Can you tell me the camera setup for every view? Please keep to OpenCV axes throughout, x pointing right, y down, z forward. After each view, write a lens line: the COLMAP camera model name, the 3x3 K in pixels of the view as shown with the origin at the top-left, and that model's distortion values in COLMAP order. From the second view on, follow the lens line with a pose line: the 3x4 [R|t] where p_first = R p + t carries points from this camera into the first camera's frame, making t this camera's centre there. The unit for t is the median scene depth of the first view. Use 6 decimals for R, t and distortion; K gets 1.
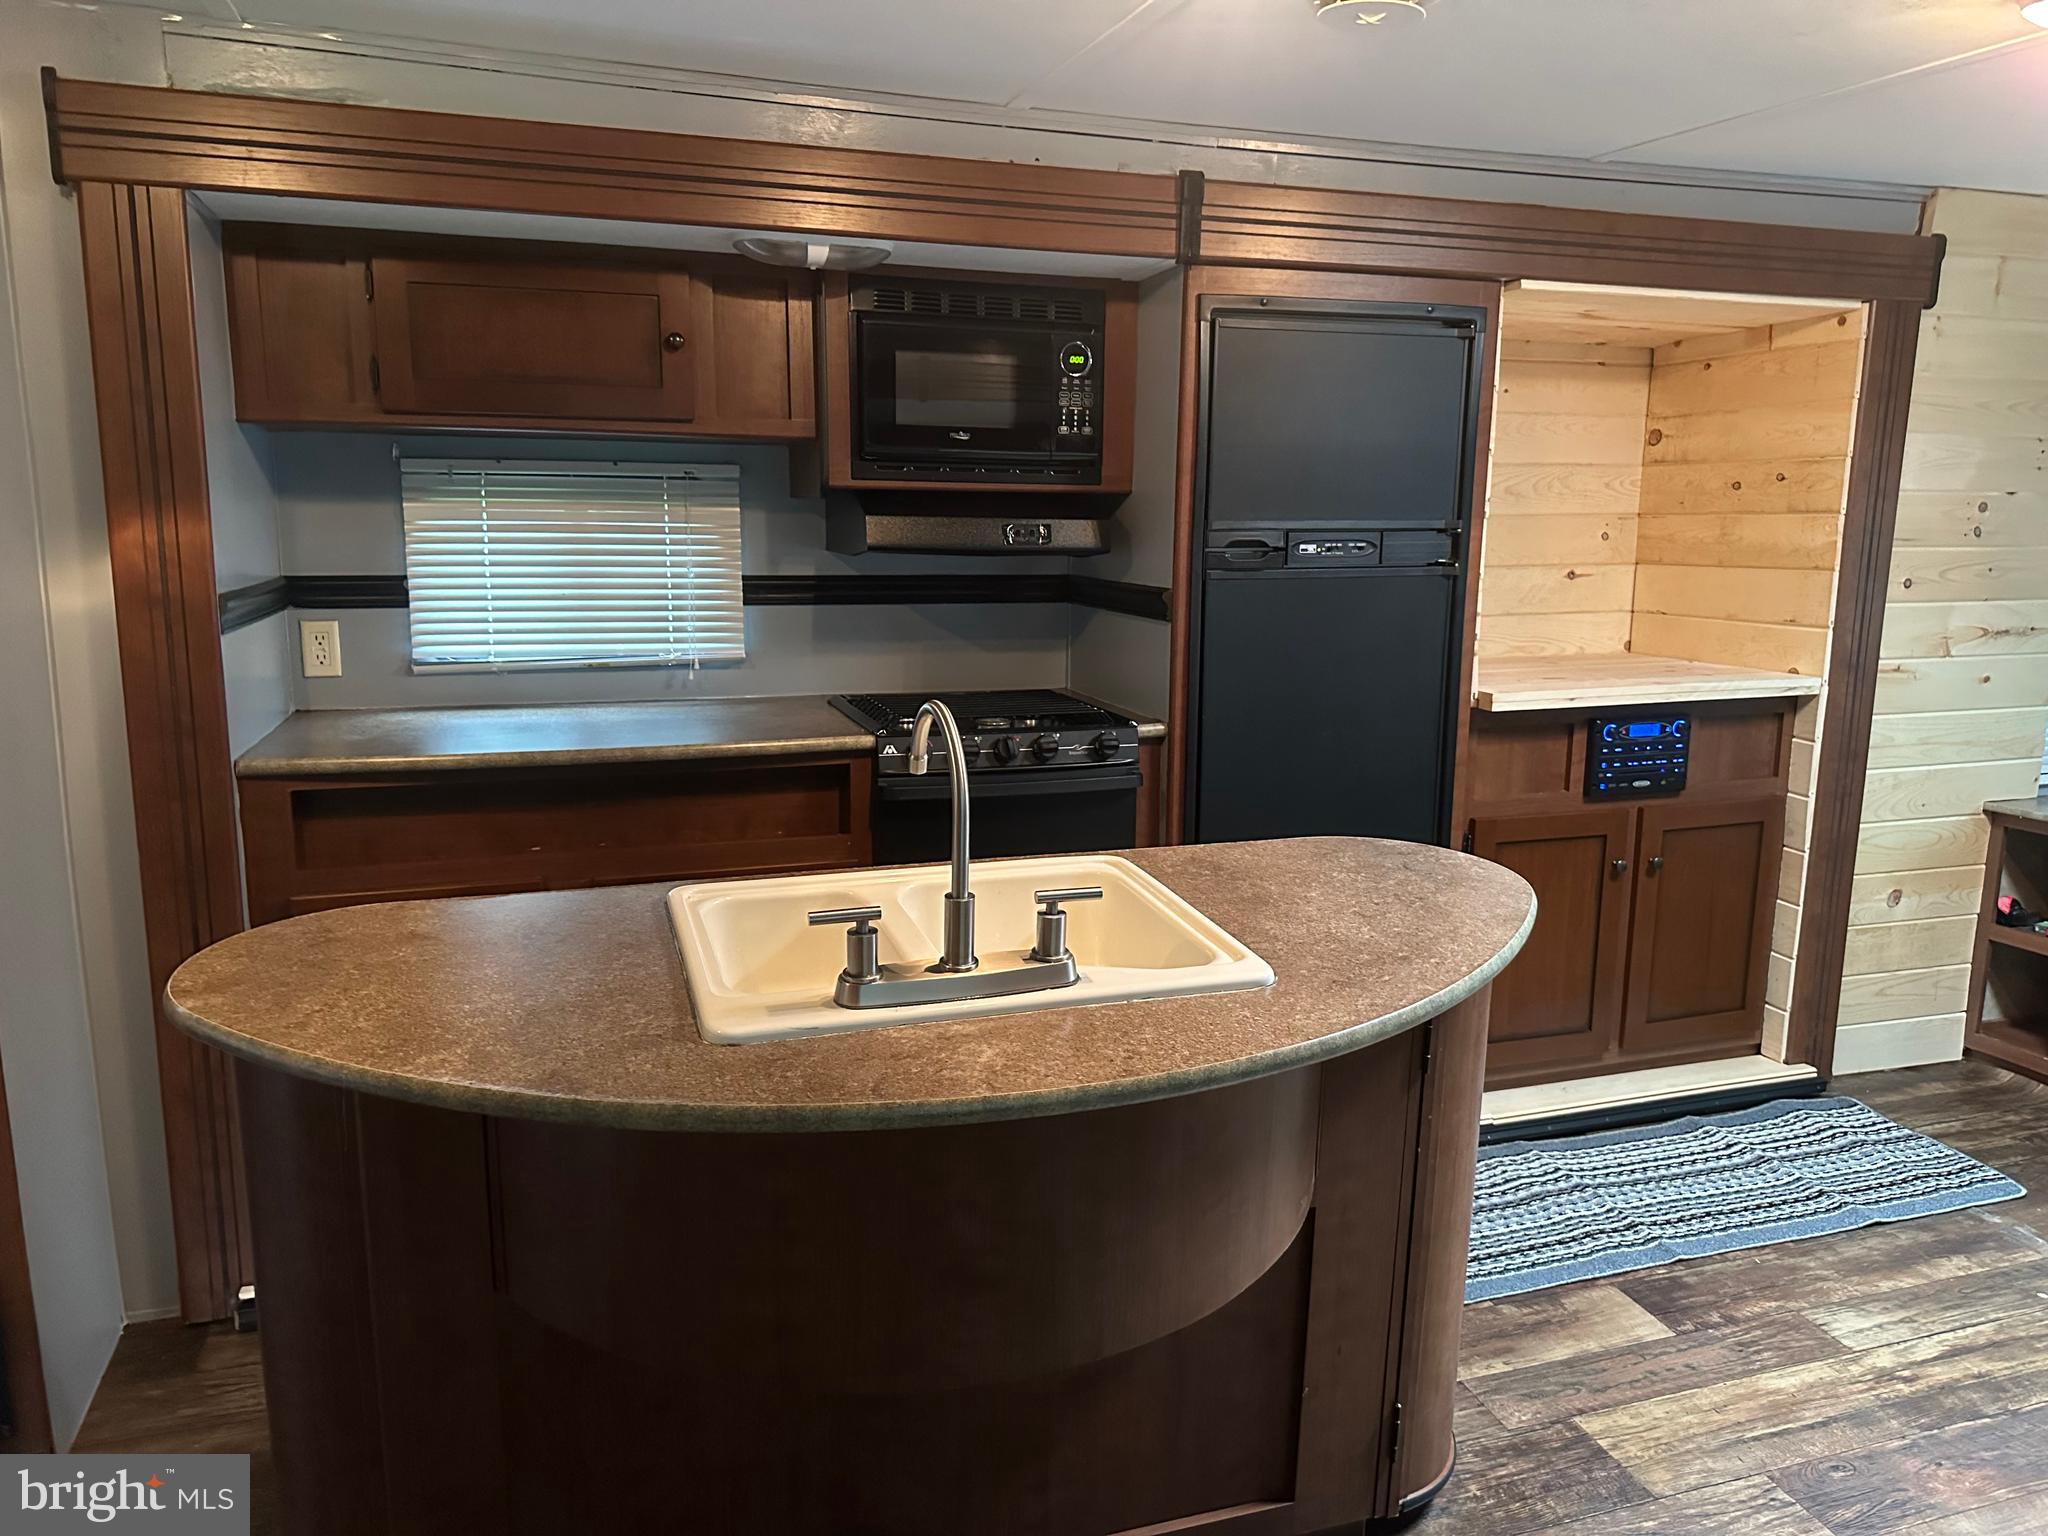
lens RADIAL K [[1464.8, 0, 1068.0], [0, 1464.8, 747.1], [0, 0, 1]] dist [0.067561, -0.059317]
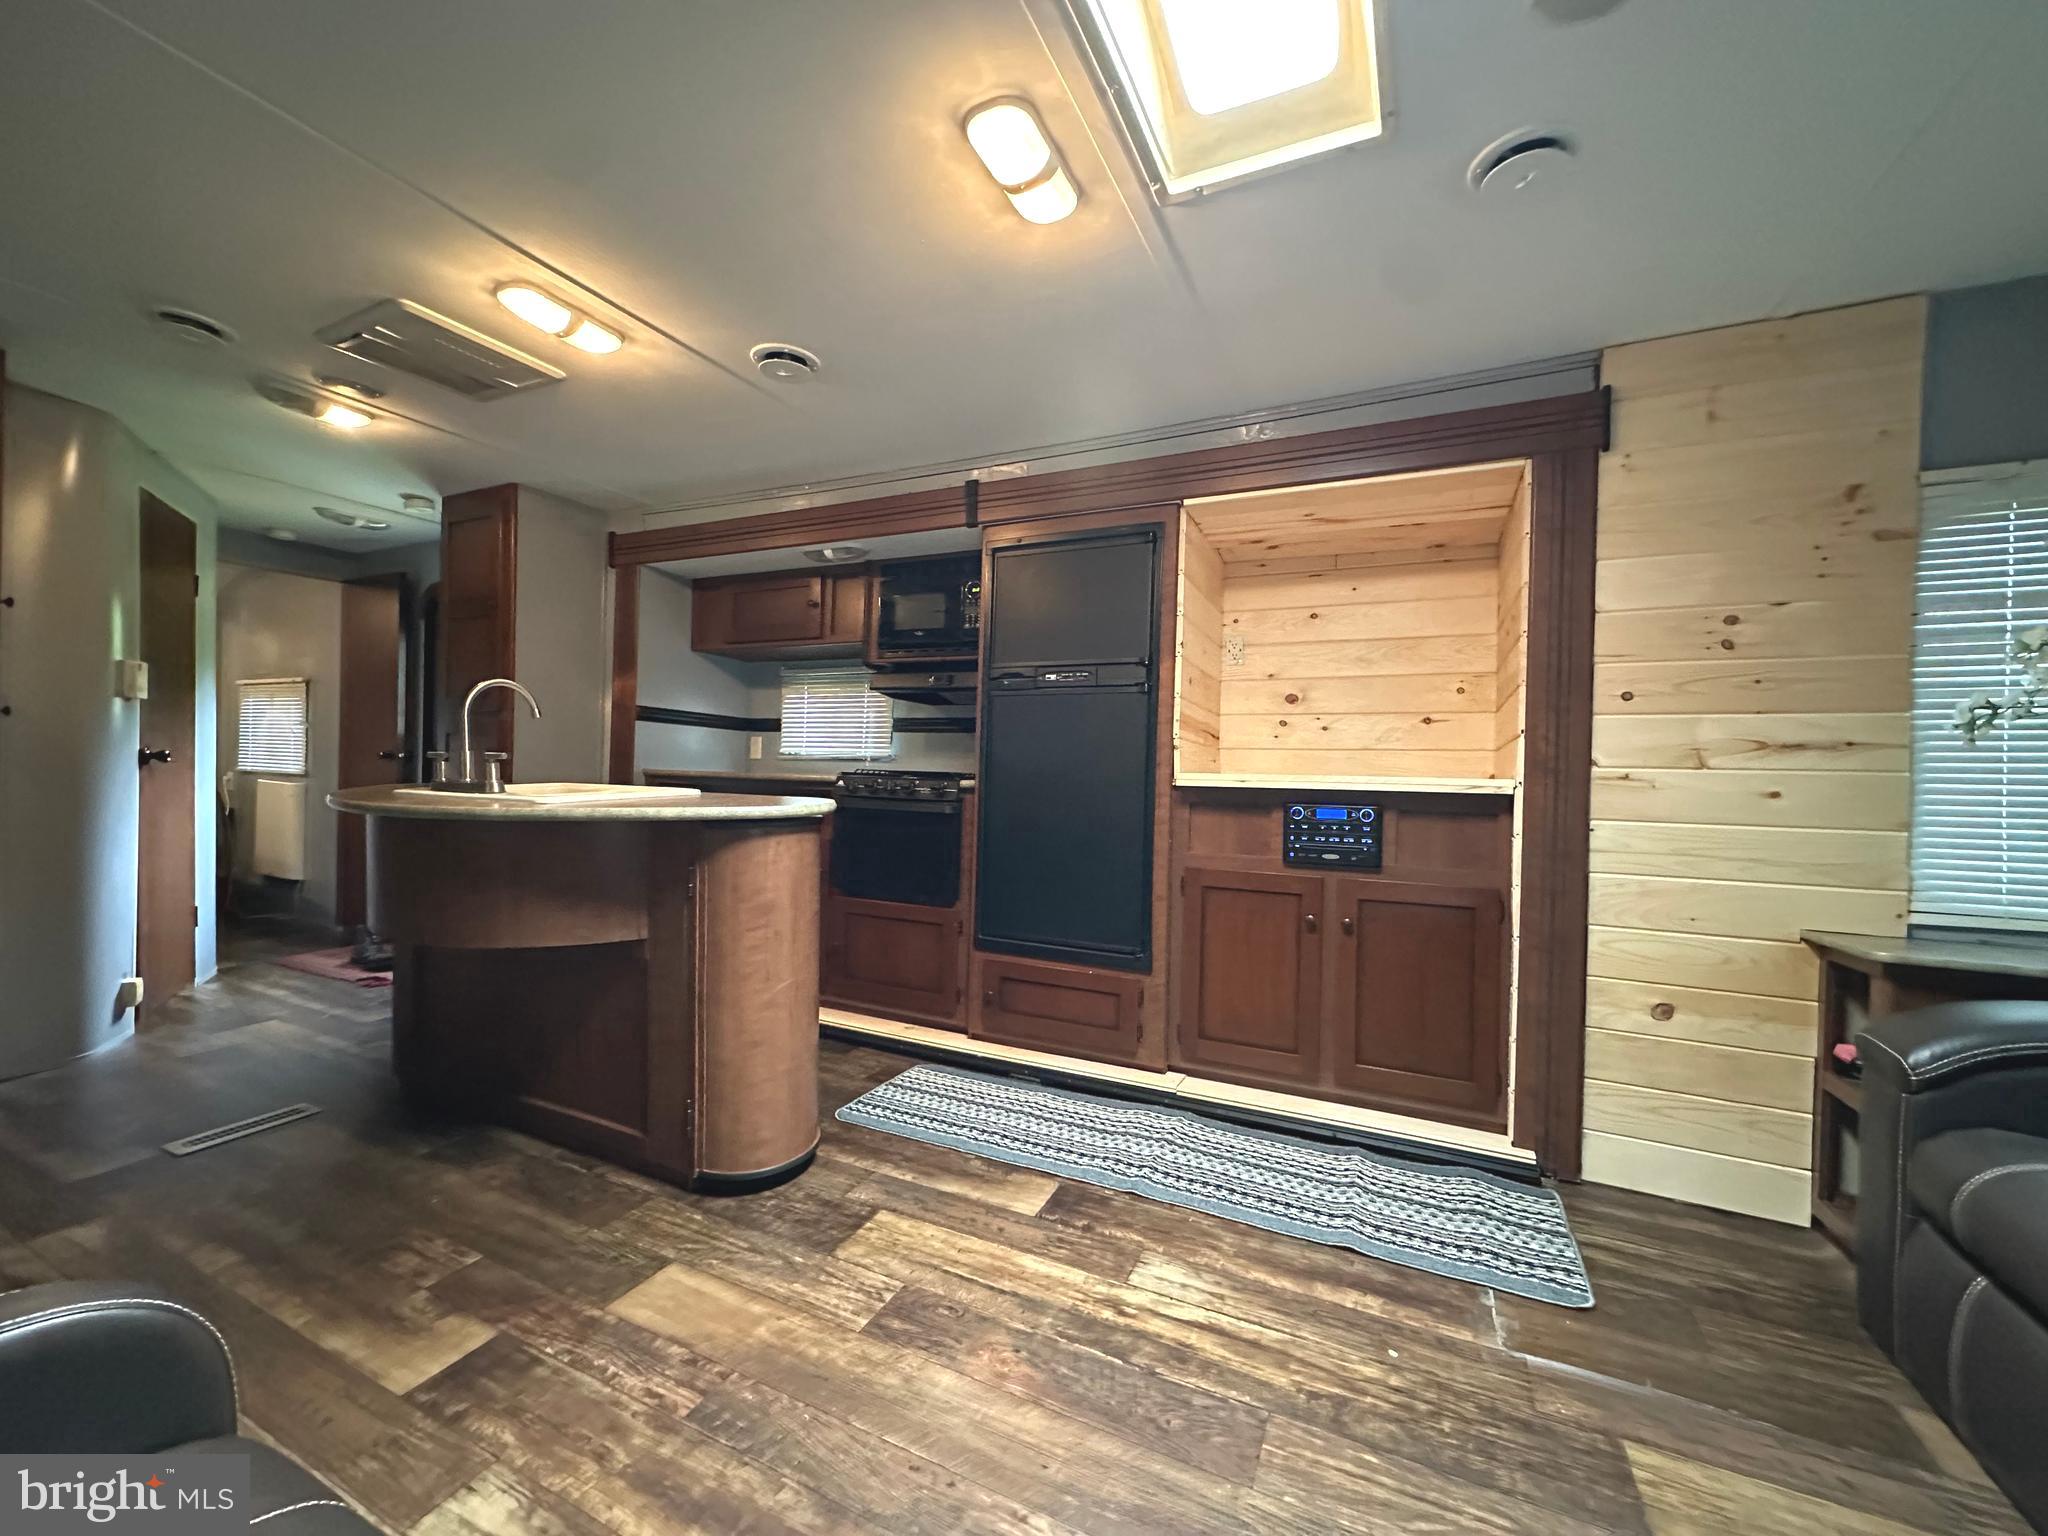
lens RADIAL K [[811.0, 0, 1024.0], [0, 811.0, 768.0], [0, 0, 1]] dist [-0.000566, 0.000289]
pose [[0.707622, 0.000528, -0.706591, 0.744285], [-0.140985, 0.979997, -0.140459, 0.091275], [0.692383, 0.199011, 0.693542, 0.346966]]
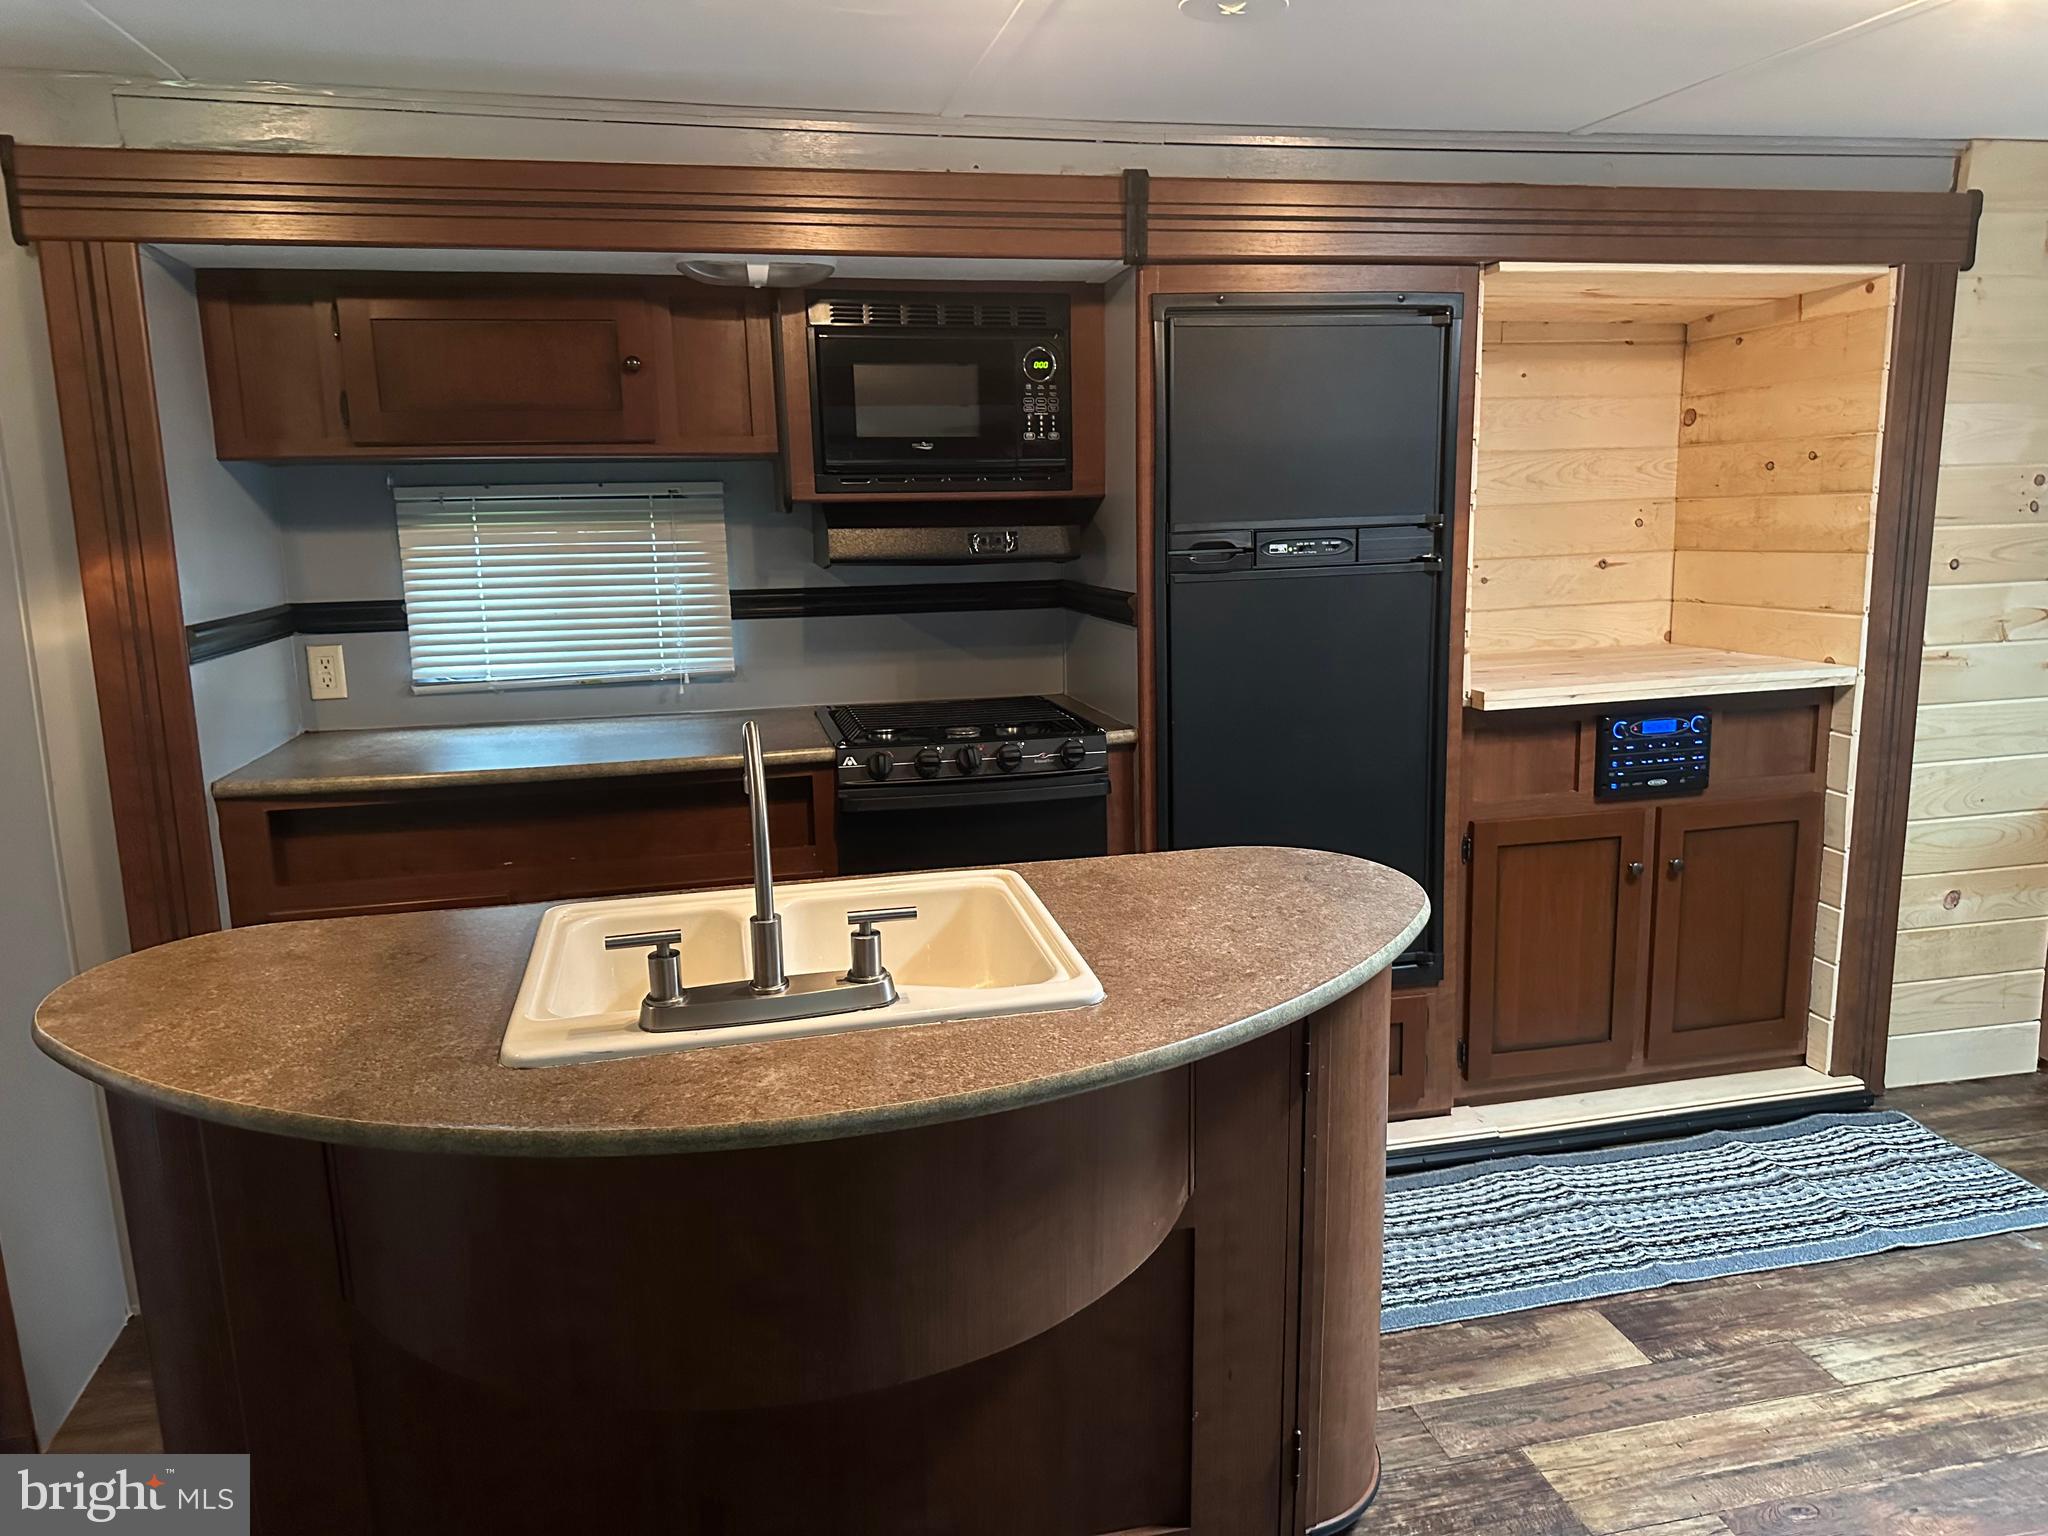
lens RADIAL K [[1464.8, 0, 1068.0], [0, 1464.8, 747.1], [0, 0, 1]] dist [0.067561, -0.059317]
pose [[0.994752, -0.016069, -0.101049, 0.114022], [0.016340, 0.999865, 0.001855, -0.006456], [0.101005, -0.003496, 0.994880, 0.011543]]
